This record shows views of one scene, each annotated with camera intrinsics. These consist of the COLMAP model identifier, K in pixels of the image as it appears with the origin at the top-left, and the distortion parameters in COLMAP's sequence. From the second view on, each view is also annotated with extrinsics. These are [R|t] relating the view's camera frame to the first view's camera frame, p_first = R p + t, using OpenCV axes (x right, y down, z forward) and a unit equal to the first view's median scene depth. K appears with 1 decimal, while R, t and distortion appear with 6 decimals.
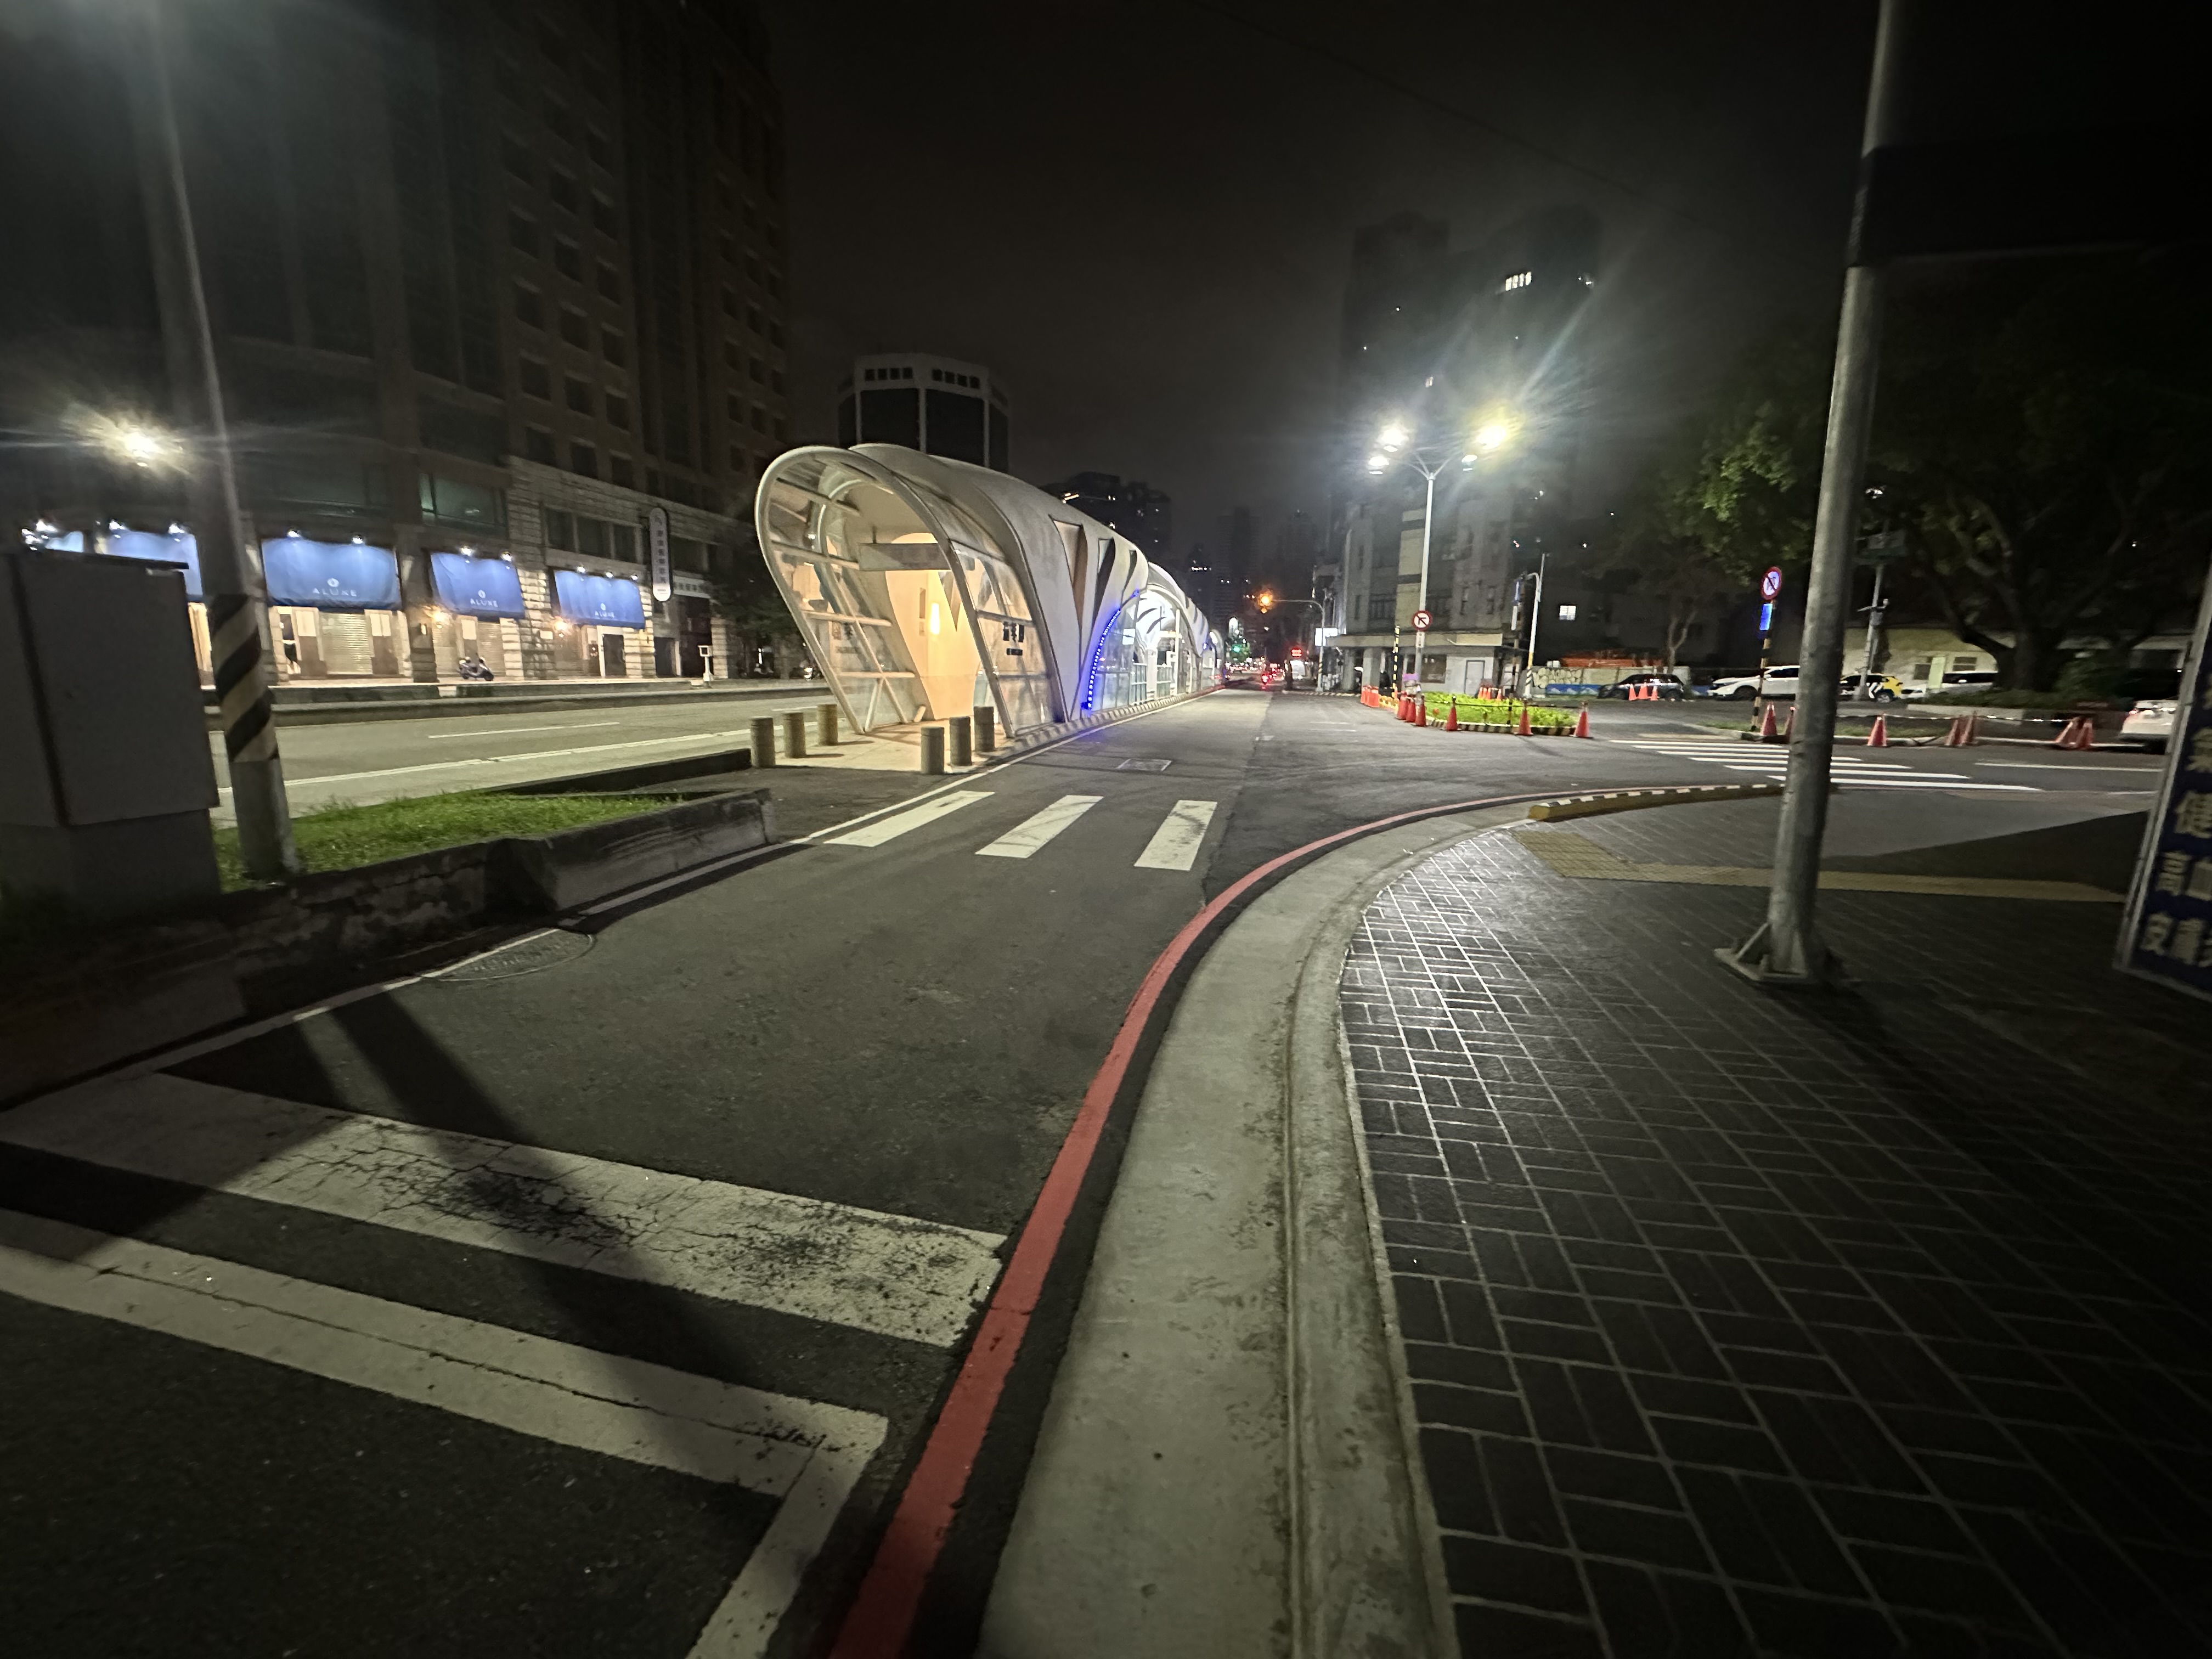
lens RADIAL K [[868.6, 0, 1106.8], [0, 868.6, 830.1], [0, 0, 1]] dist [-0.009167, 0.000653]
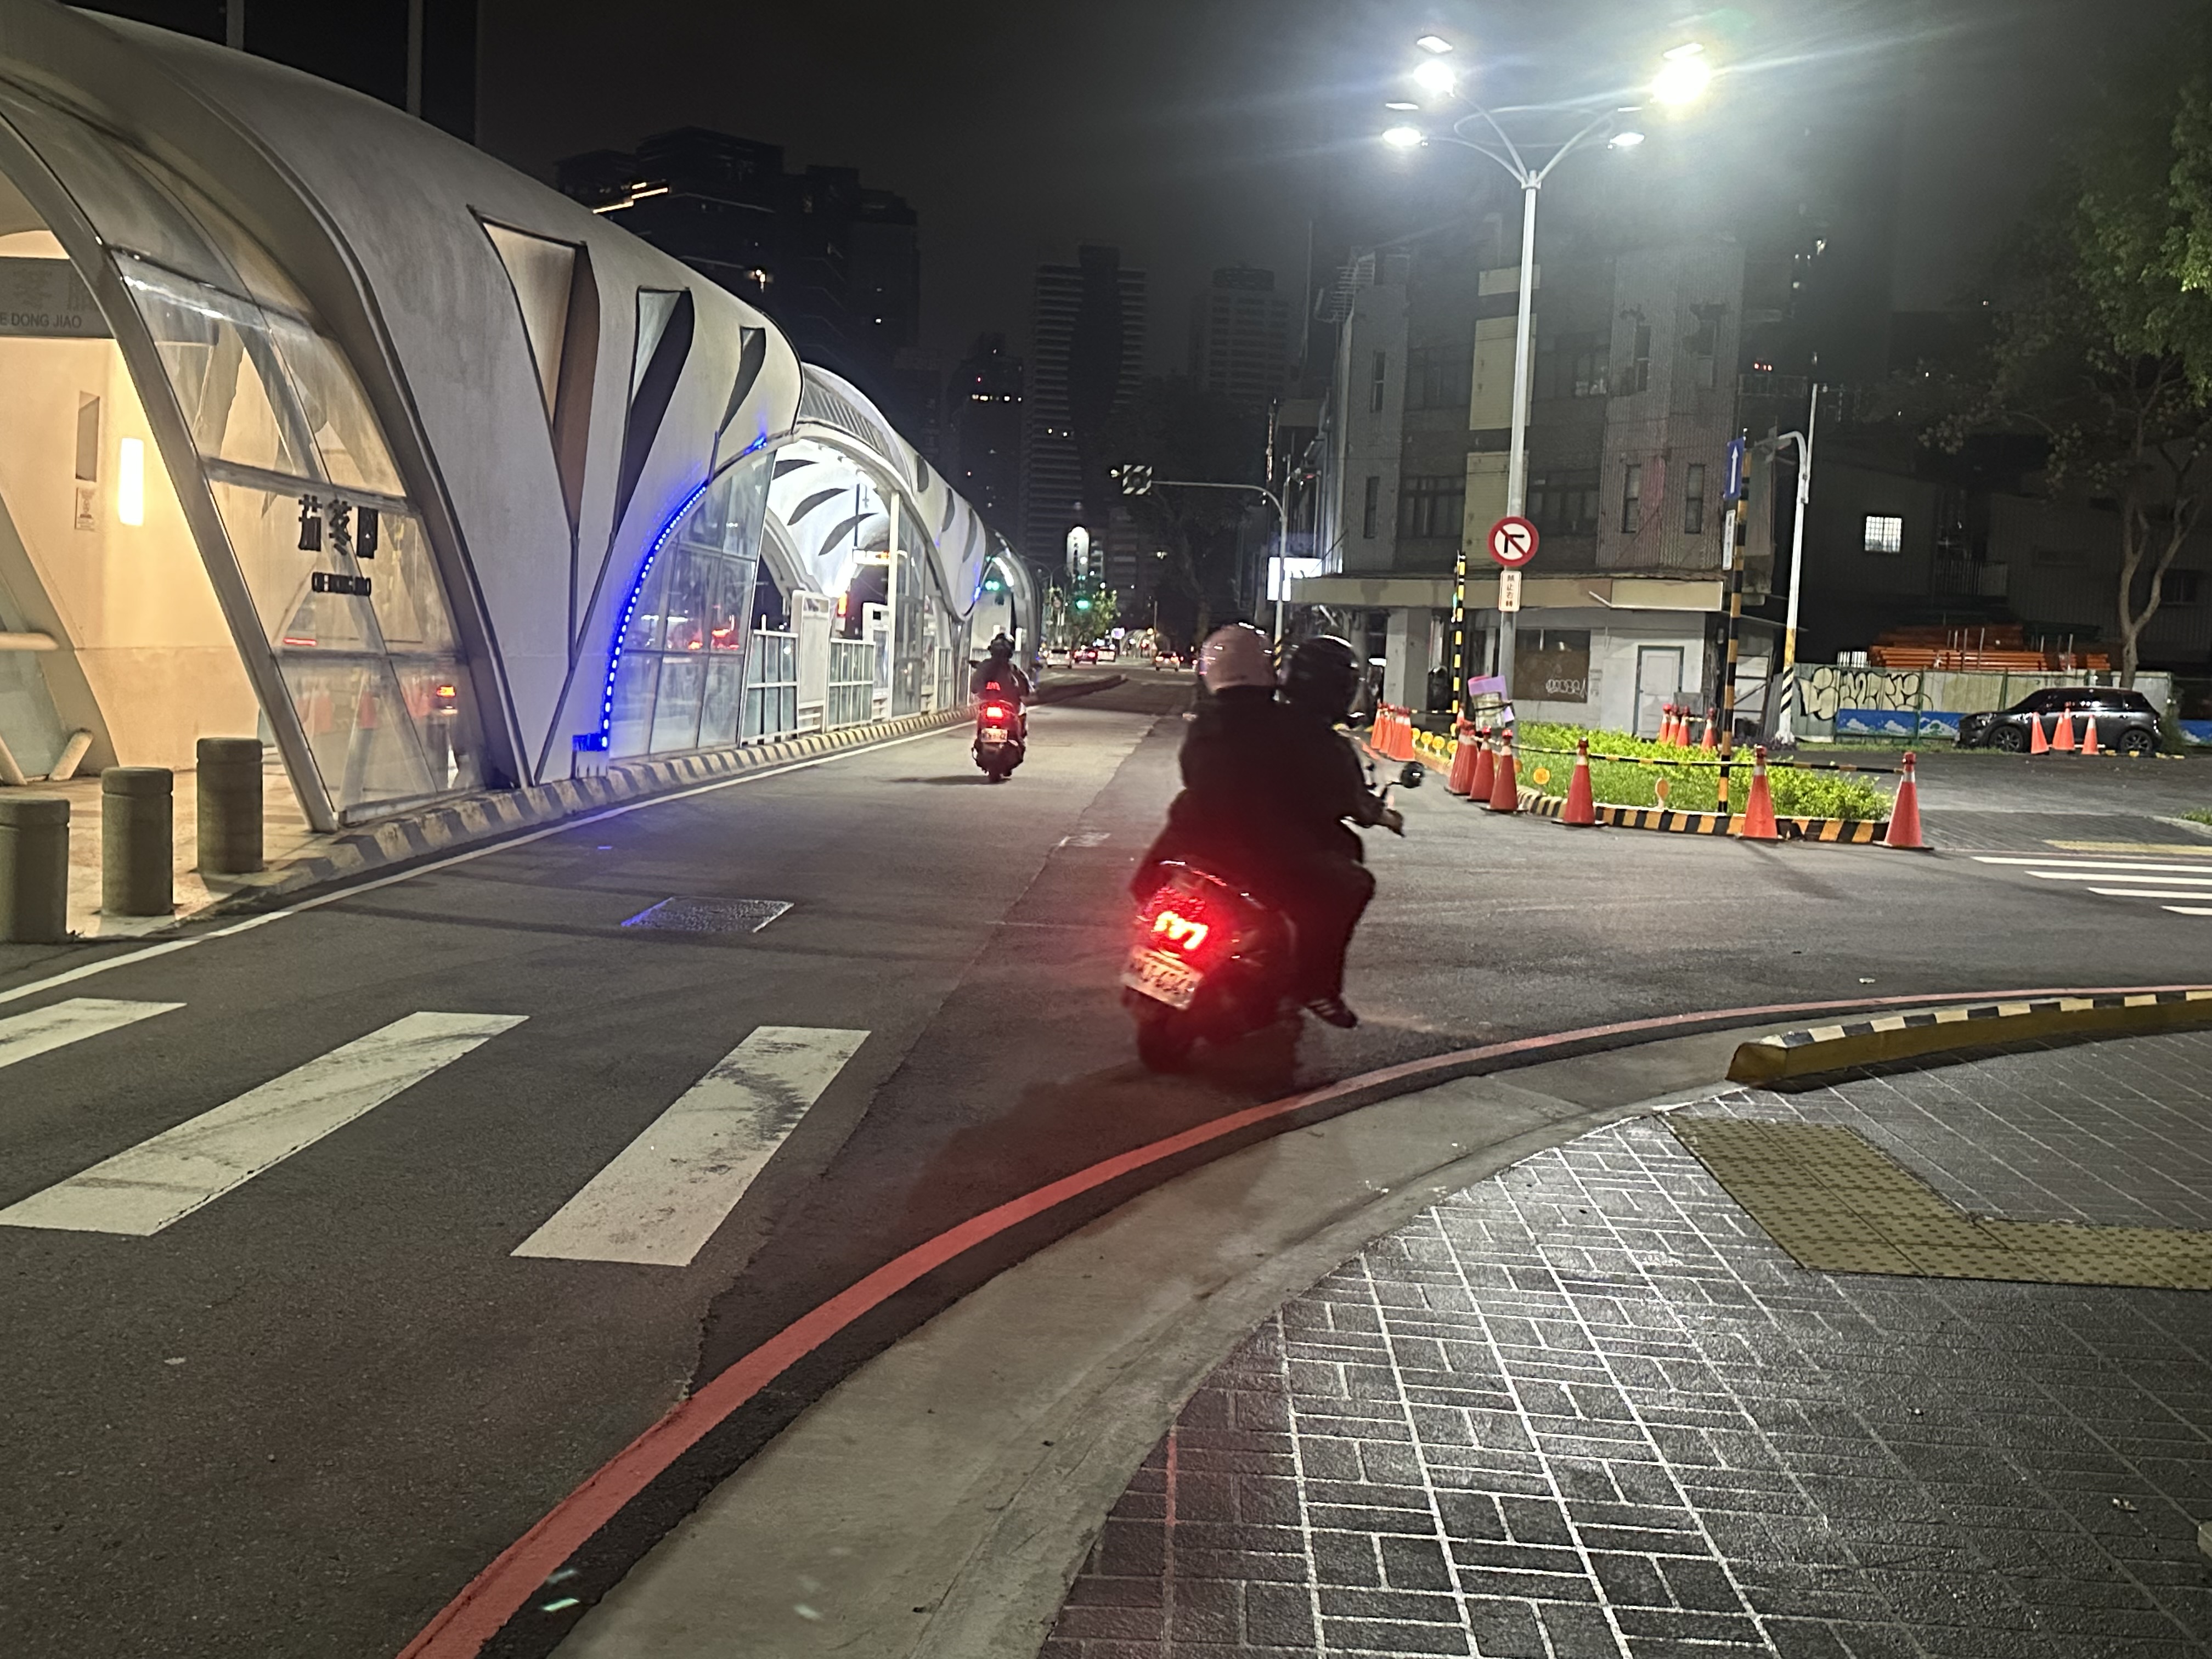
lens RADIAL K [[2307.4, 0, 1103.1], [0, 2307.4, 824.9], [0, 0, 1]] dist [0.071520, 0.000000]
pose [[0.987733, 0.014265, 0.155497, 0.035590], [0.002592, 0.994183, -0.107673, -0.007174], [-0.156128, 0.106755, 0.981951, 0.038942]]
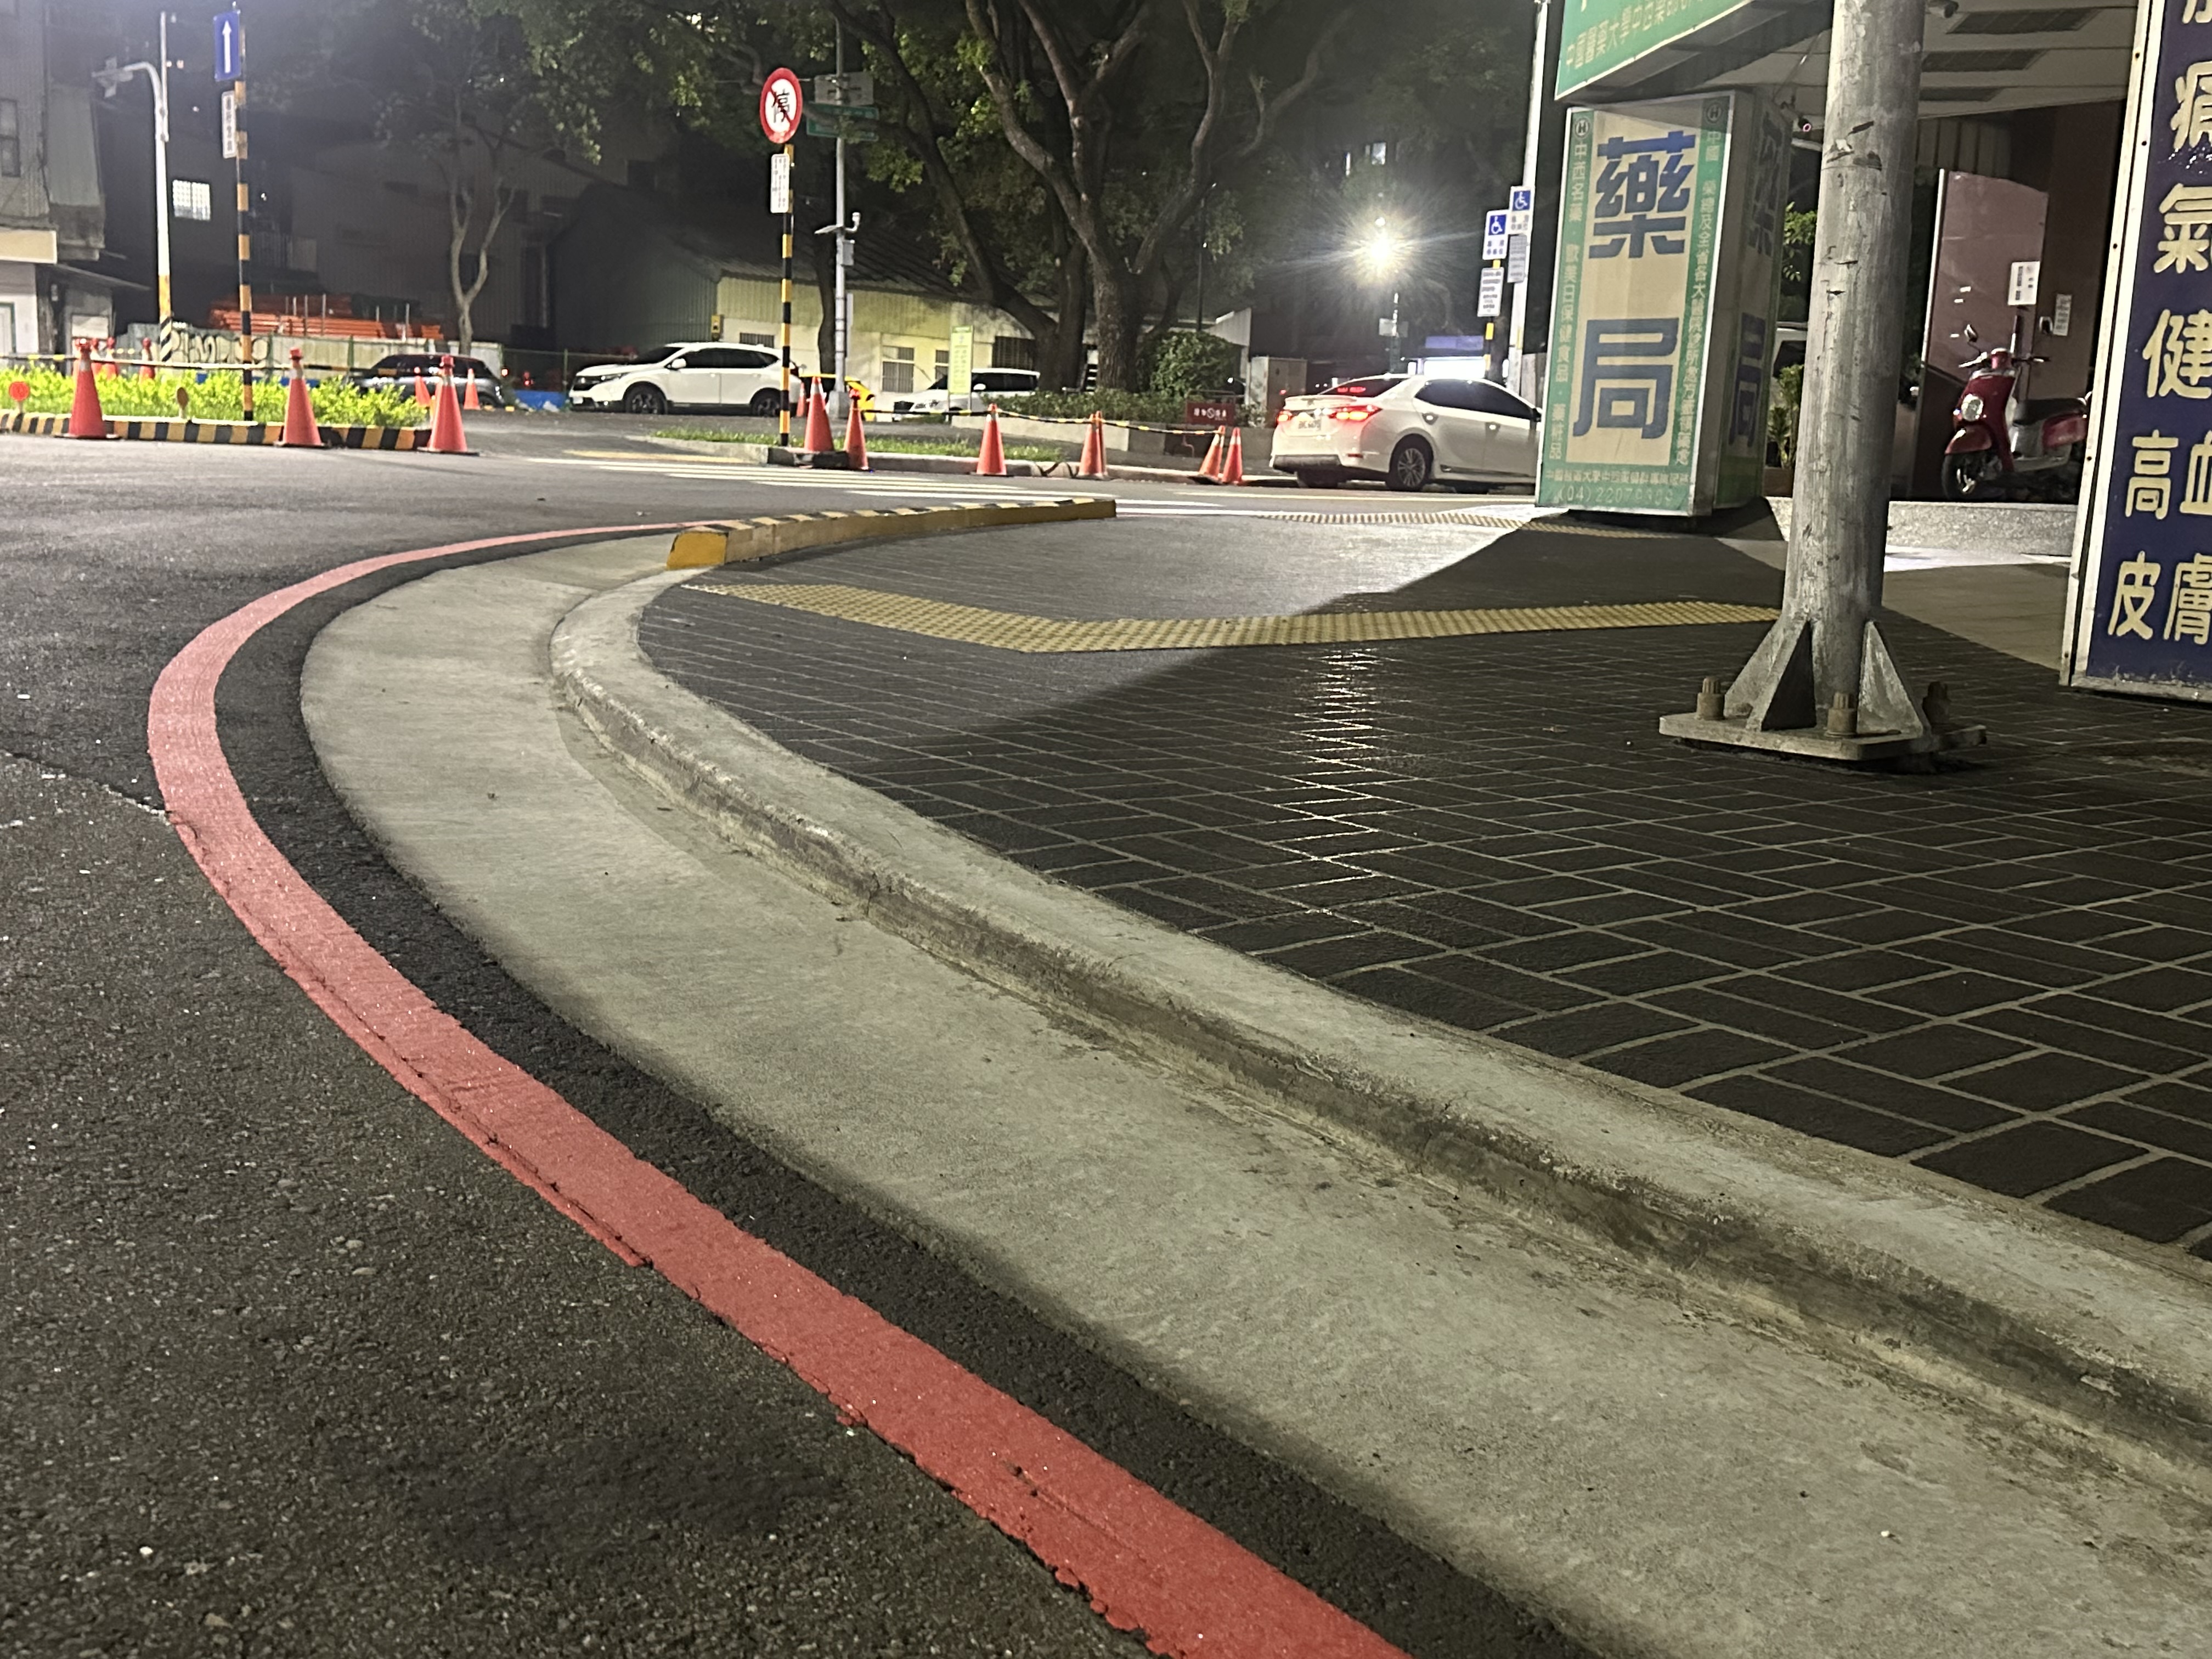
lens RADIAL K [[2255.8, 0, 1099.9], [0, 2255.8, 811.4], [0, 0, 1]] dist [0.033717, 0.000000]
pose [[0.645517, -0.113002, 0.755340, -0.044150], [0.104814, 0.992743, 0.058944, 0.021767], [-0.756520, 0.041121, 0.652677, 0.125885]]
